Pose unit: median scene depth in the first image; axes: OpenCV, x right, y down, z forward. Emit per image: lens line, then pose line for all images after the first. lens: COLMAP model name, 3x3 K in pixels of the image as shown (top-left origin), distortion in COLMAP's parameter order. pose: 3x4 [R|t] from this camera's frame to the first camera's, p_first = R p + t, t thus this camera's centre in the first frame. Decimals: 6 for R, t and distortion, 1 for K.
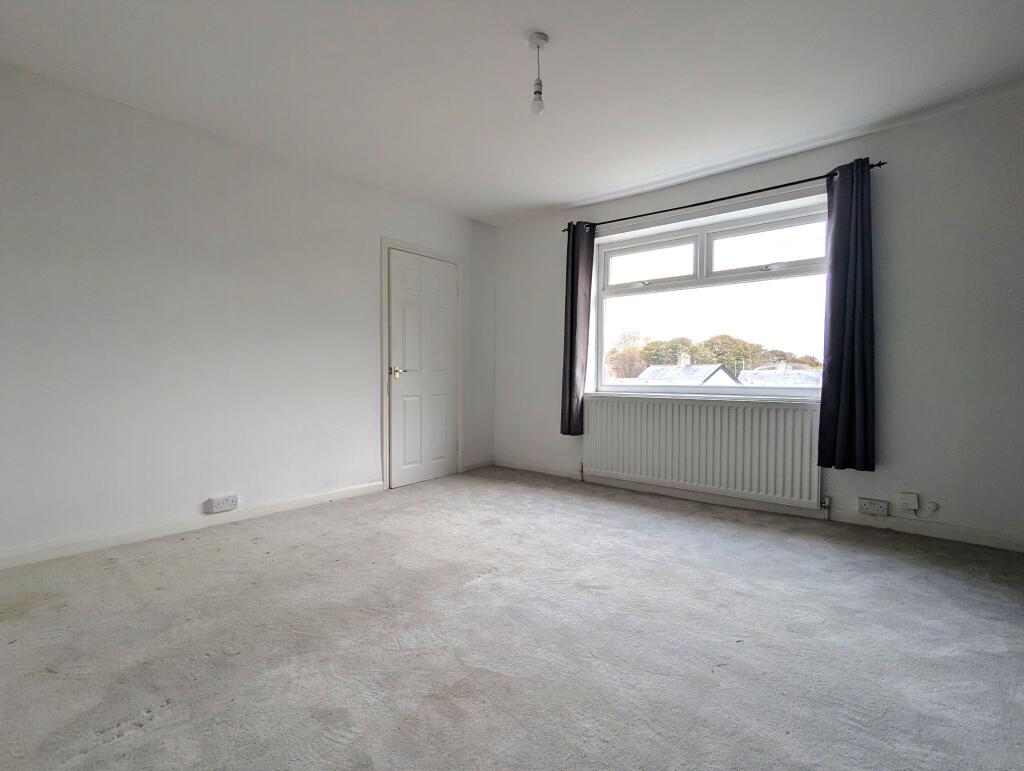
lens RADIAL K [[485.0, 0, 512.0], [0, 485.0, 385.5], [0, 0, 1]] dist [0.001233, 0.000260]
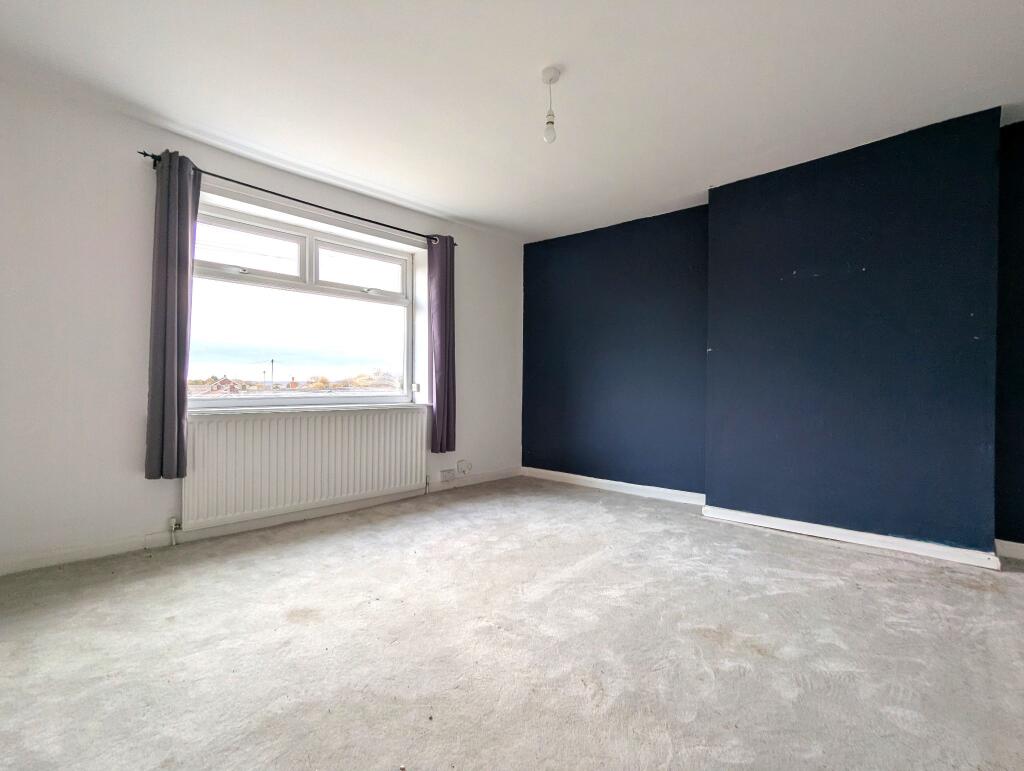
lens RADIAL K [[485.0, 0, 512.0], [0, 485.0, 385.5], [0, 0, 1]] dist [0.001233, 0.000260]
pose [[0.066459, -0.003903, 0.997782, -0.555768], [0.016836, 0.999854, 0.002789, -0.017144], [-0.997647, 0.016613, 0.066515, 0.561825]]
